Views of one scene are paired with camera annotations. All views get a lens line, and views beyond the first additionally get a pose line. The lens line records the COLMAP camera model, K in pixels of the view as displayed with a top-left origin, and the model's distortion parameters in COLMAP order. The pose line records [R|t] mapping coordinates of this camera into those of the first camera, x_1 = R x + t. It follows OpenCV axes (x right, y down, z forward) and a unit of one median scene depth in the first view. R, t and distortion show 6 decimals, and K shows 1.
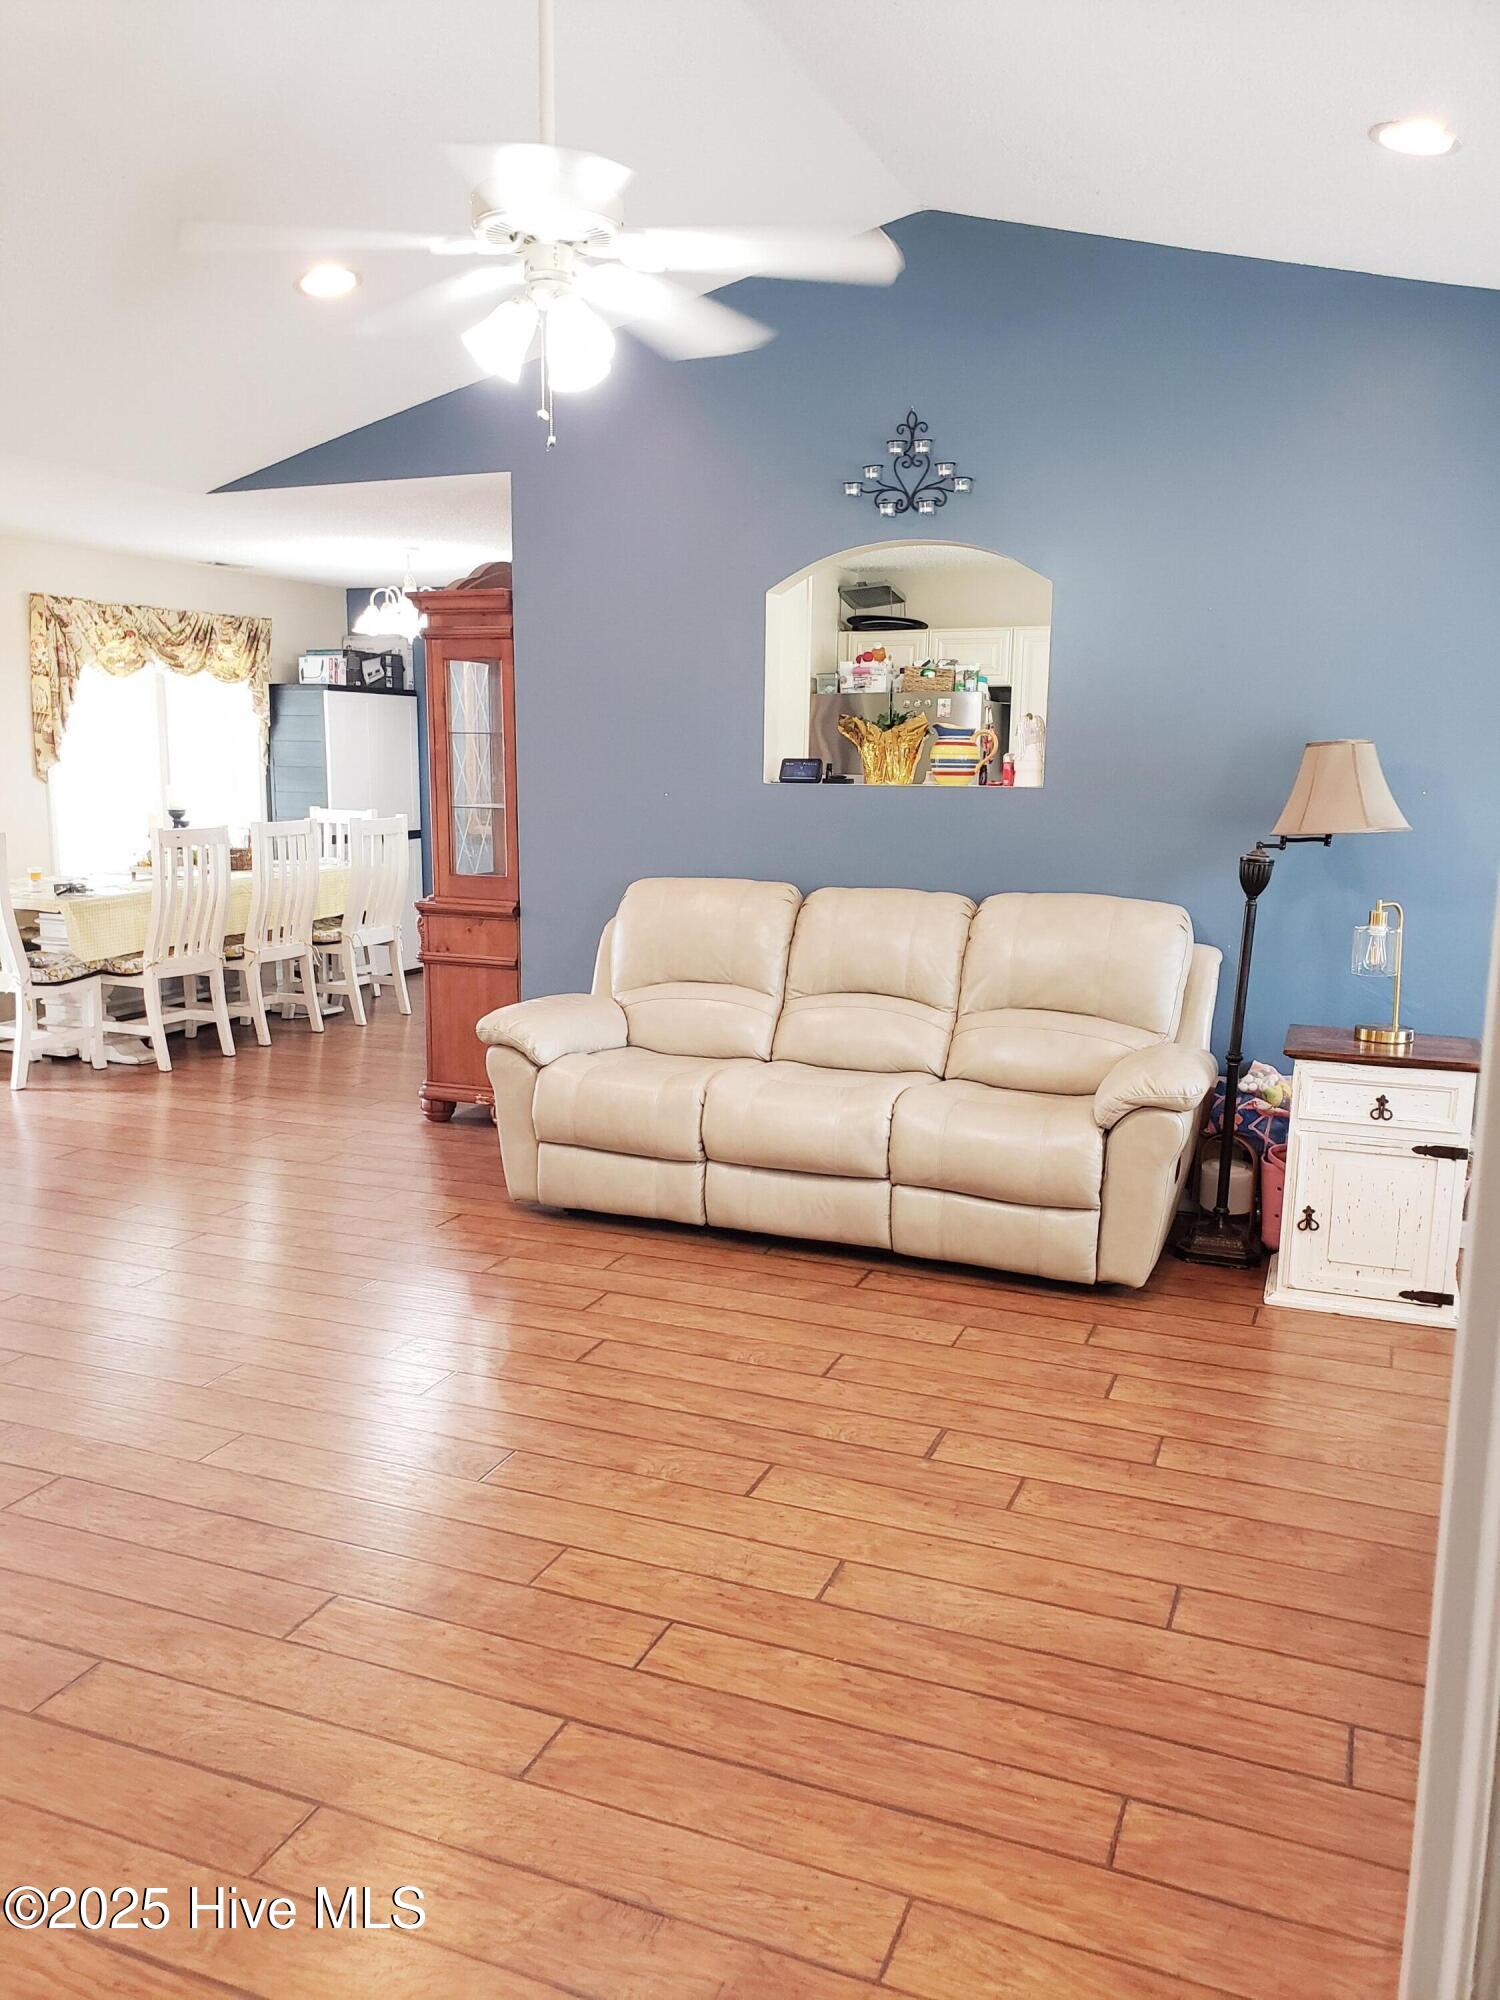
lens RADIAL K [[1539.0, 0, 744.6], [0, 1539.0, 991.0], [0, 0, 1]] dist [0.027997, -0.006216]
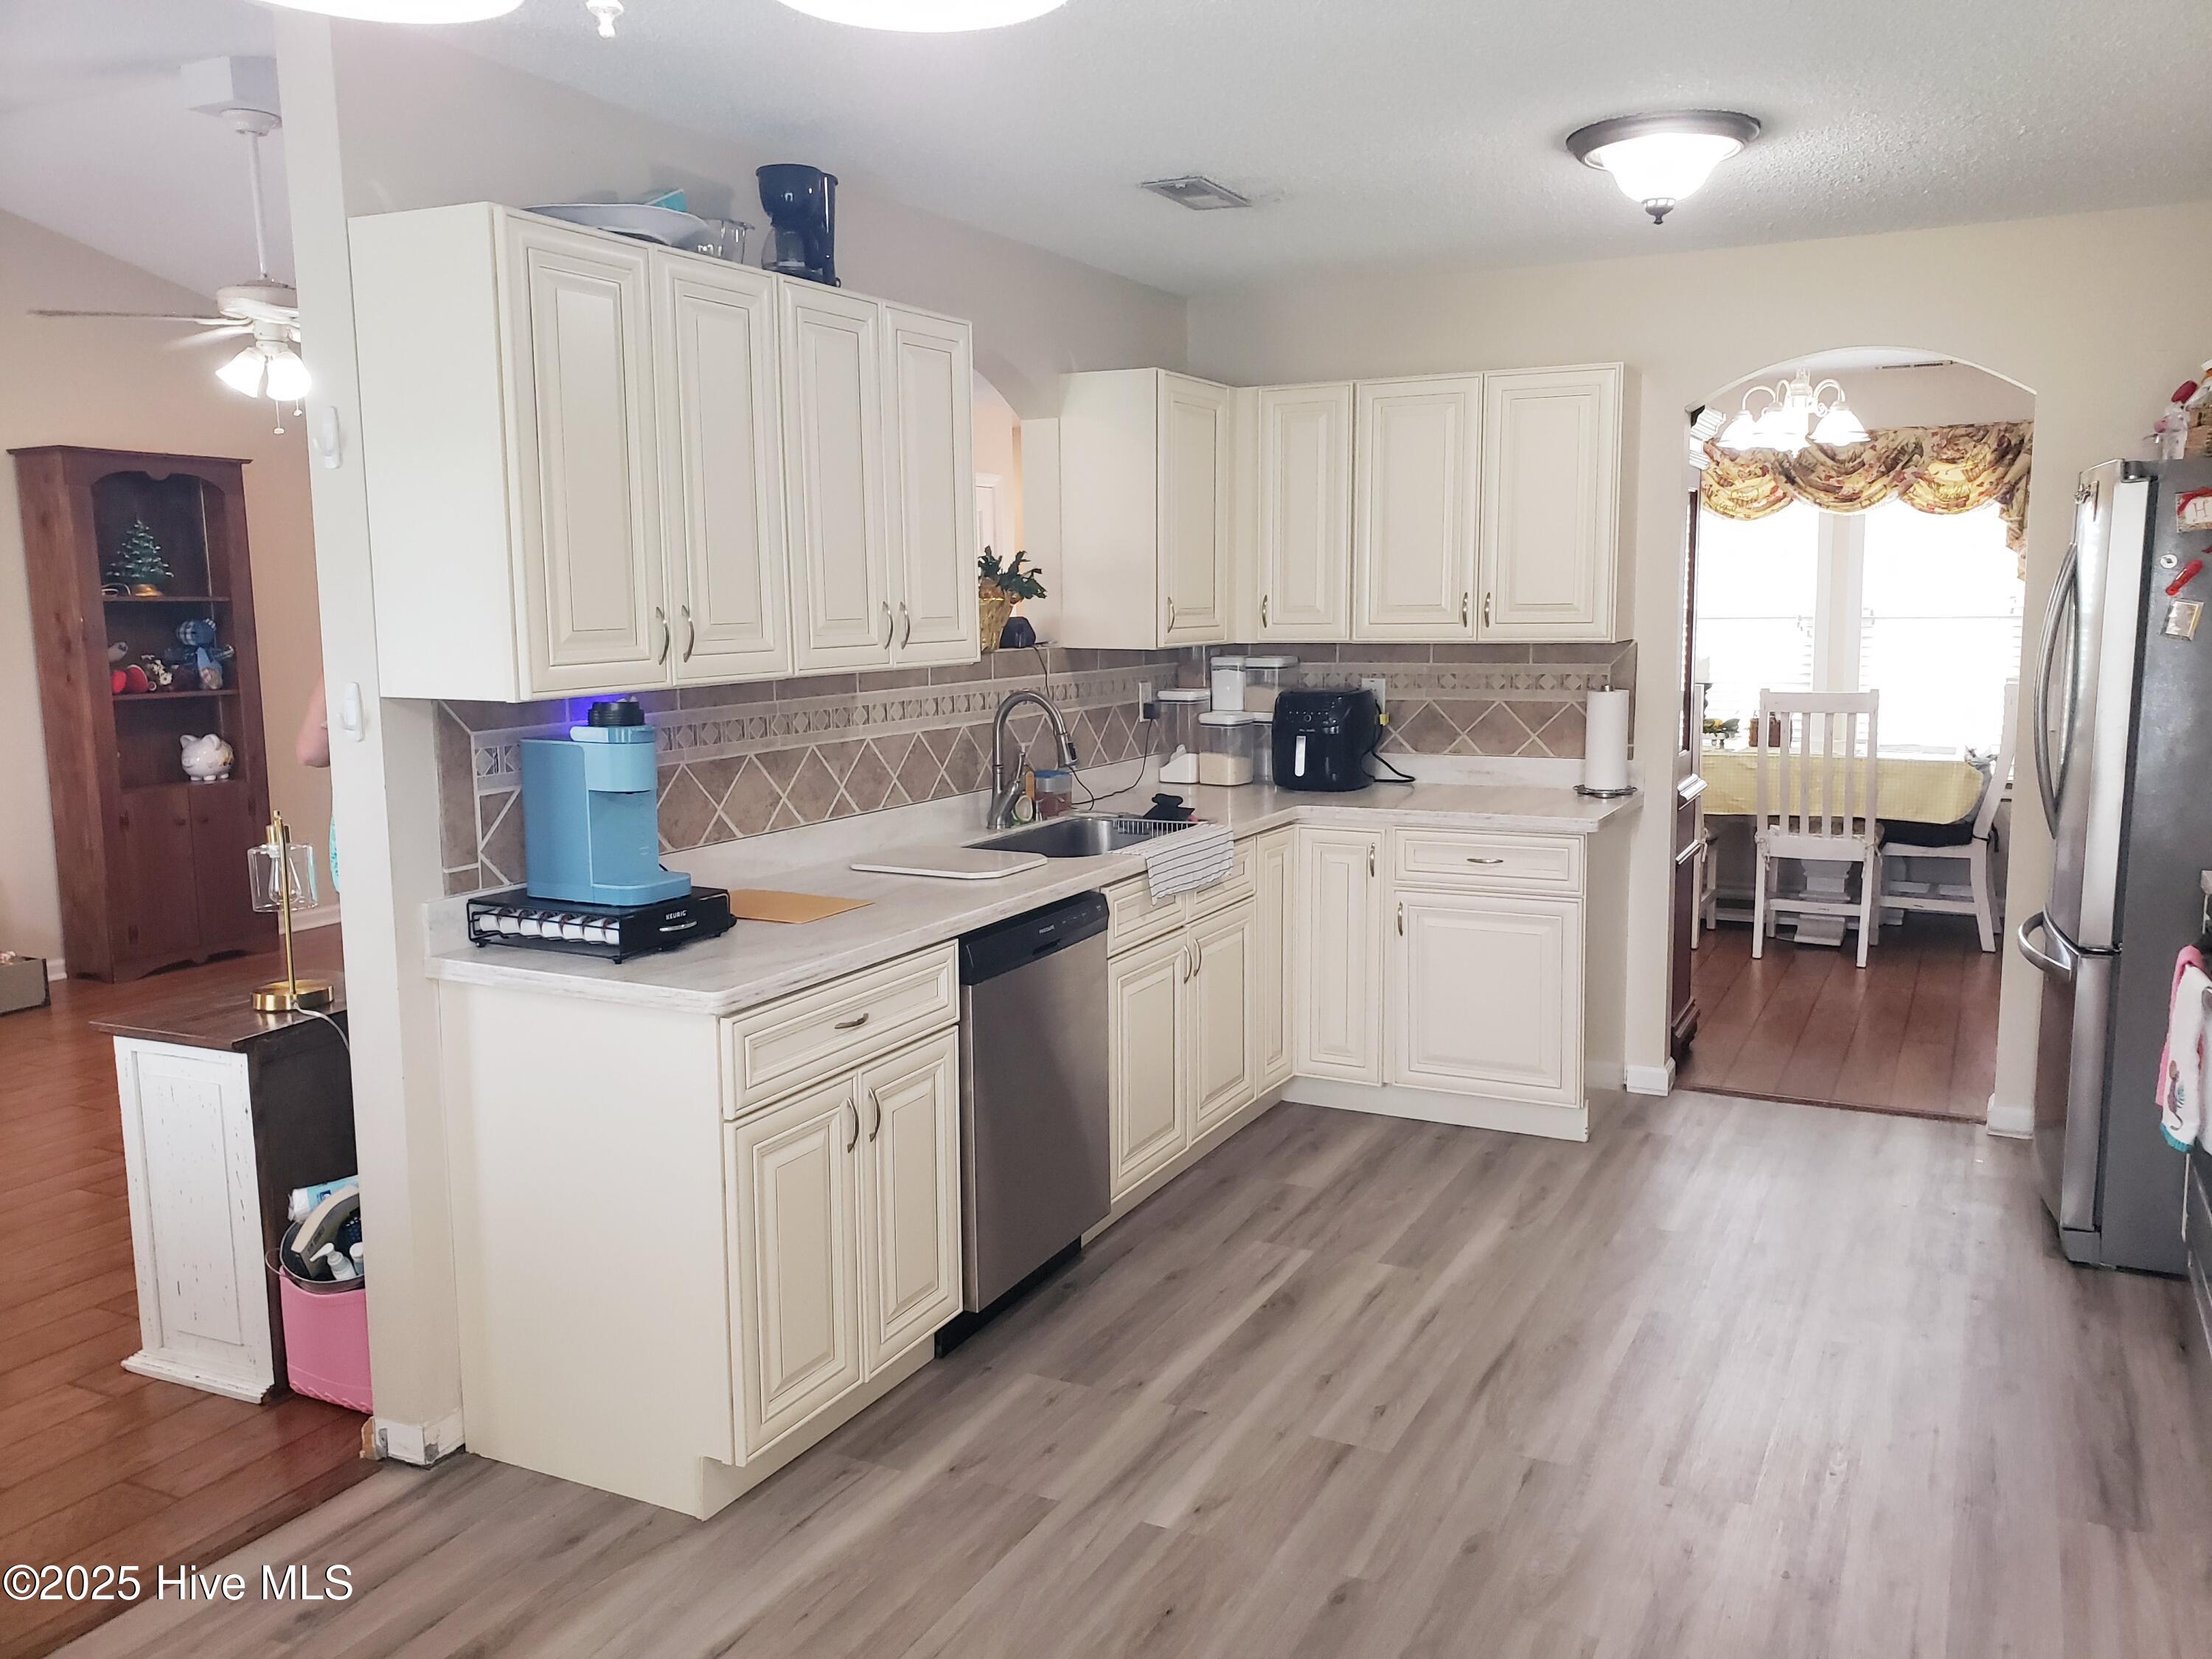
lens RADIAL K [[1661.4, 0, 1115.6], [0, 1661.4, 796.9], [0, 0, 1]] dist [0.030017, 0.002839]
pose [[-0.102635, 0.114499, -0.988107, 0.585937], [-0.148130, 0.980518, 0.129006, -0.111605], [0.983628, 0.159609, -0.083675, 0.715996]]
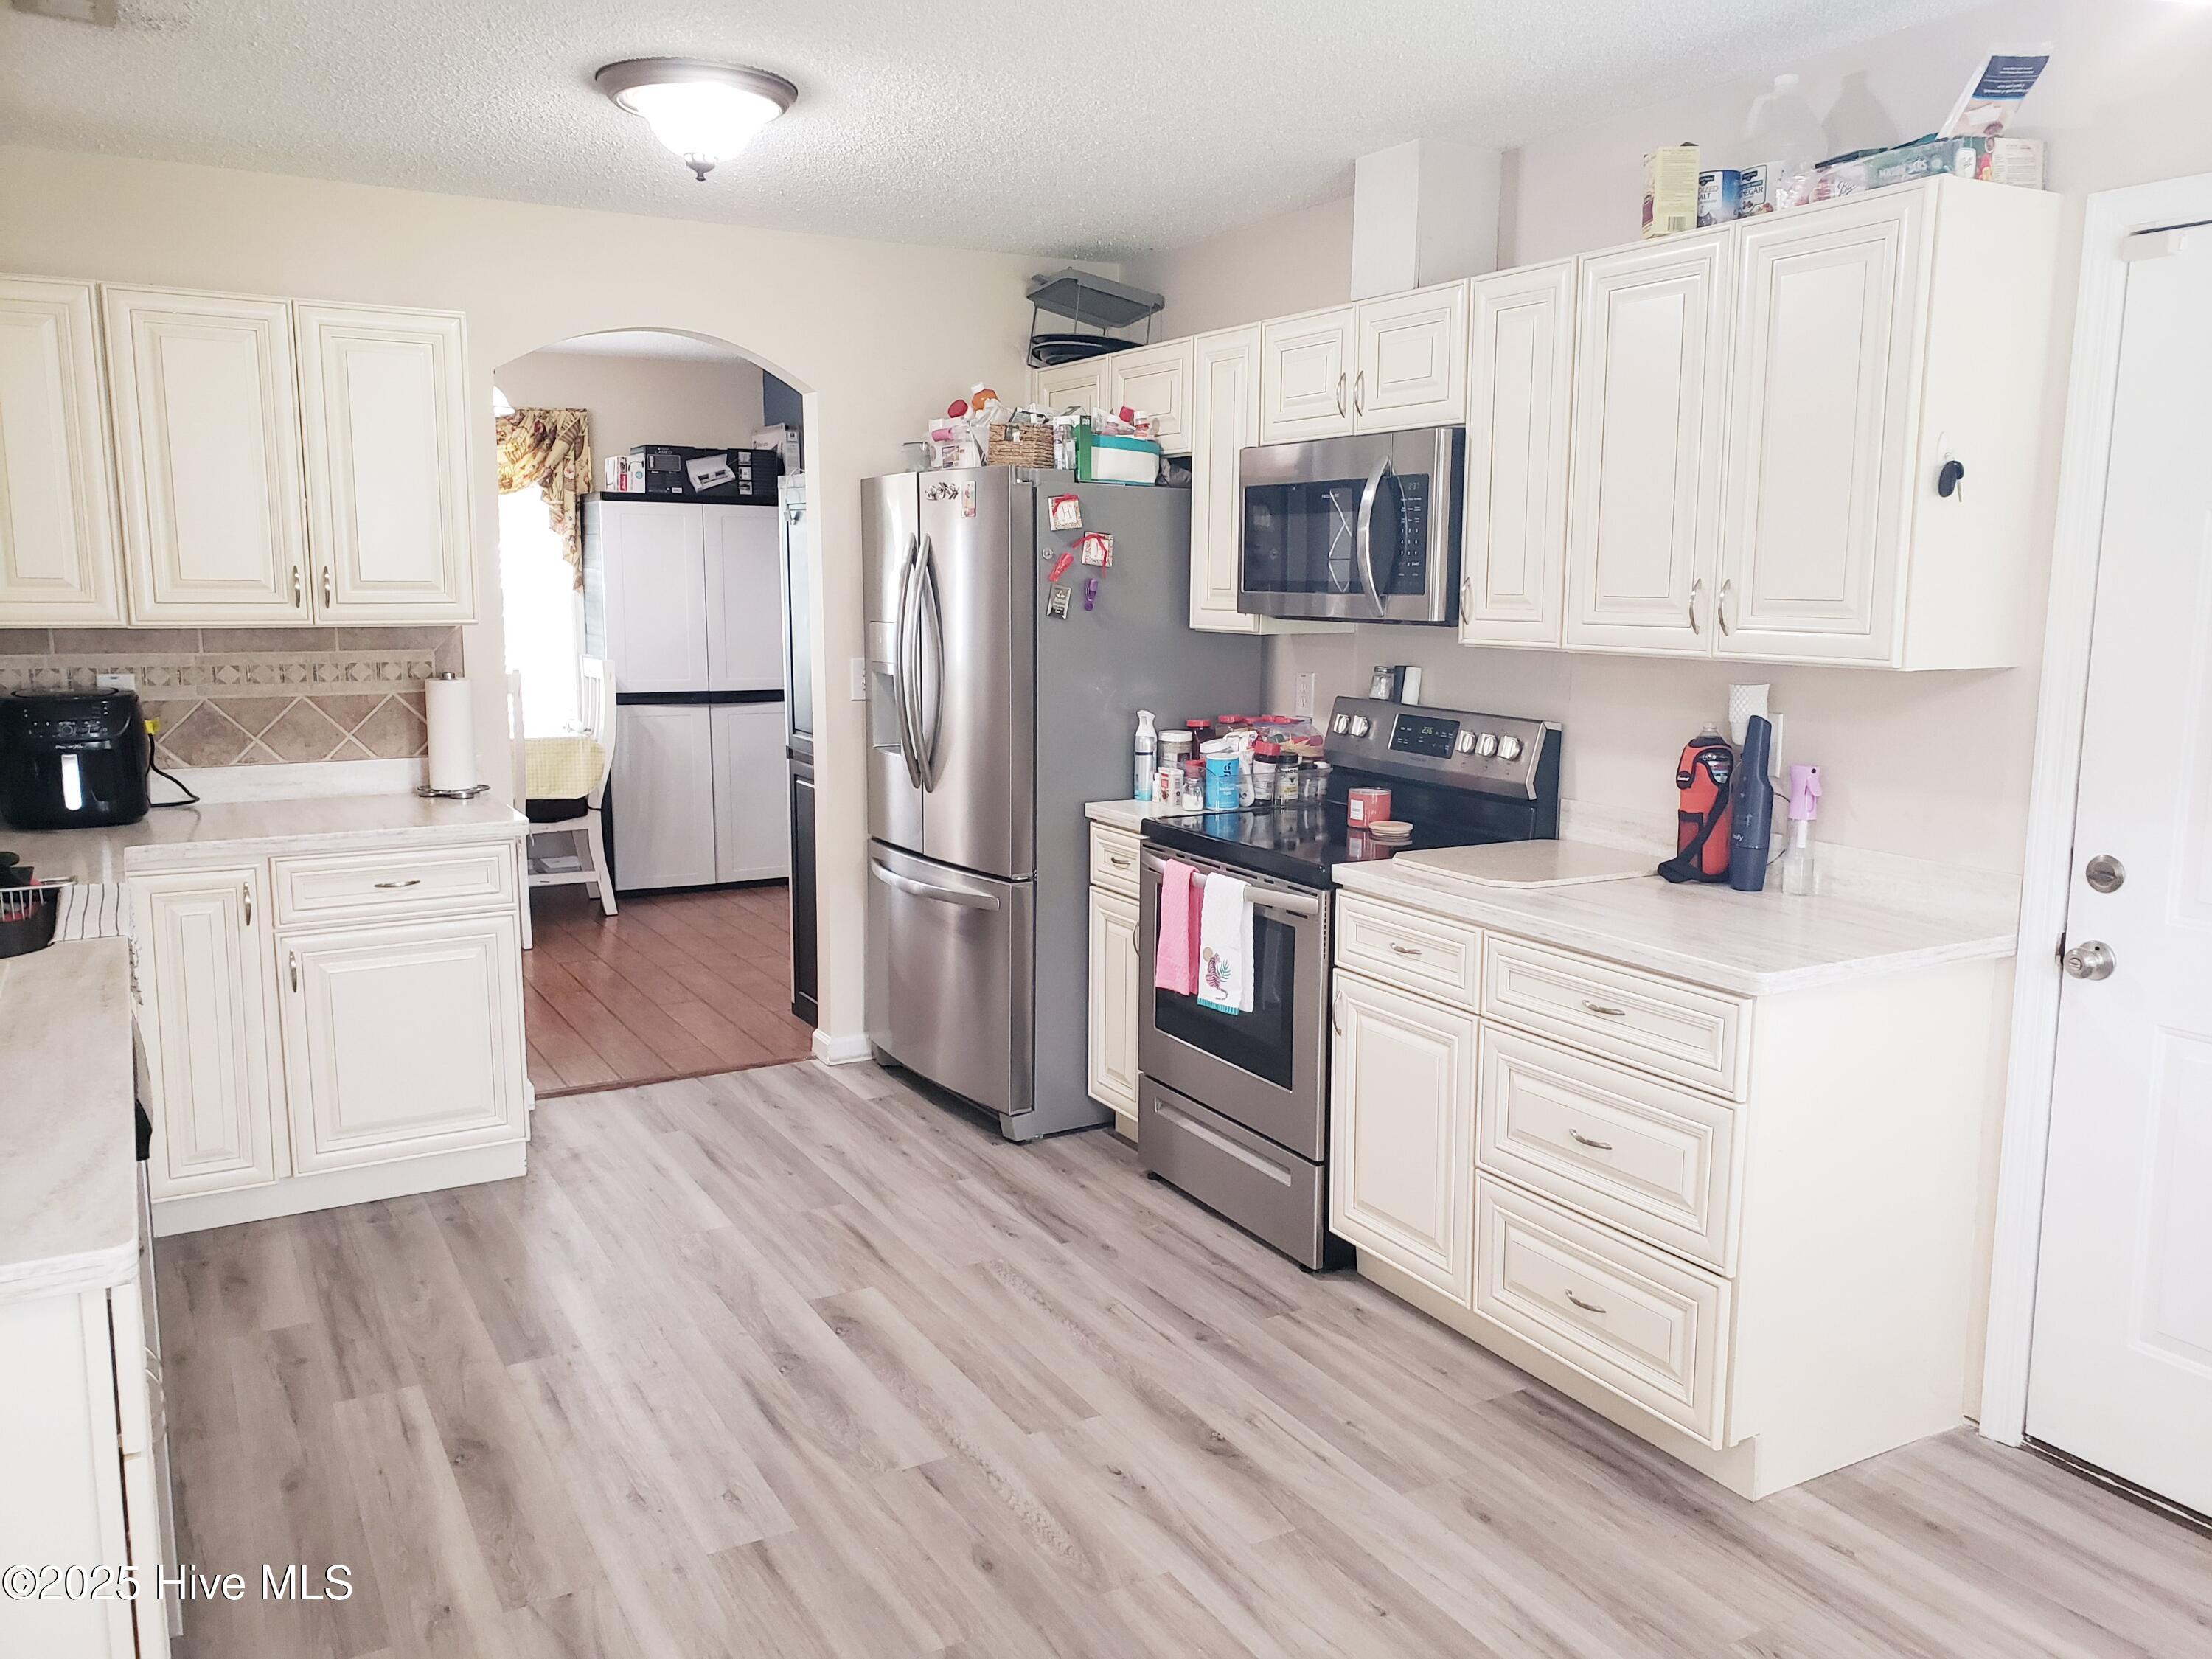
lens RADIAL K [[1702.1, 0, 1121.4], [0, 1702.1, 825.2], [0, 0, 1]] dist [0.027997, -0.006216]
pose [[0.767518, 0.093280, -0.634205, 0.499800], [-0.101982, 0.994524, 0.022857, -0.088456], [0.632864, 0.047134, 0.772827, 0.565262]]
